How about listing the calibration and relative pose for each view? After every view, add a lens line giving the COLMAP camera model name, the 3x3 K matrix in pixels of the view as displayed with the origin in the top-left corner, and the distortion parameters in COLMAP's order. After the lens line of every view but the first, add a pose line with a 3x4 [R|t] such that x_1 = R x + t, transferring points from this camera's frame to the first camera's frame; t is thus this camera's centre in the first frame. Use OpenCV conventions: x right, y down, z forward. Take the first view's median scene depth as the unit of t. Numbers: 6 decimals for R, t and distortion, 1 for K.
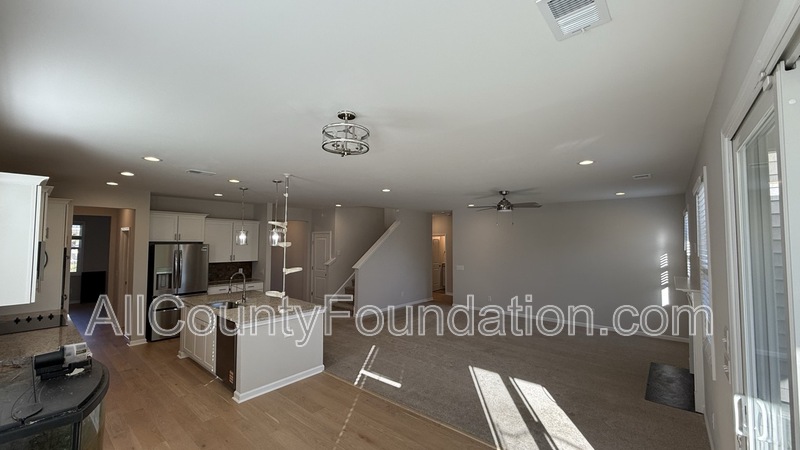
lens RADIAL K [[319.9, 0, 398.9], [0, 319.9, 225.6], [0, 0, 1]] dist [-0.004218, -0.000121]
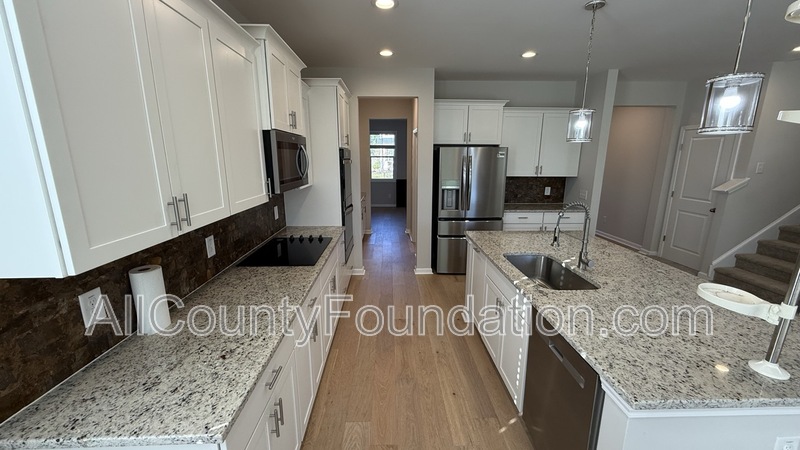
lens RADIAL K [[319.9, 0, 398.3], [0, 319.9, 223.2], [0, 0, 1]] dist [-0.004218, -0.000121]
pose [[0.674807, 0.153637, -0.721825, -0.263563], [0.036107, 0.970045, 0.240225, 0.045471], [0.737110, -0.188169, 0.649046, 0.402338]]
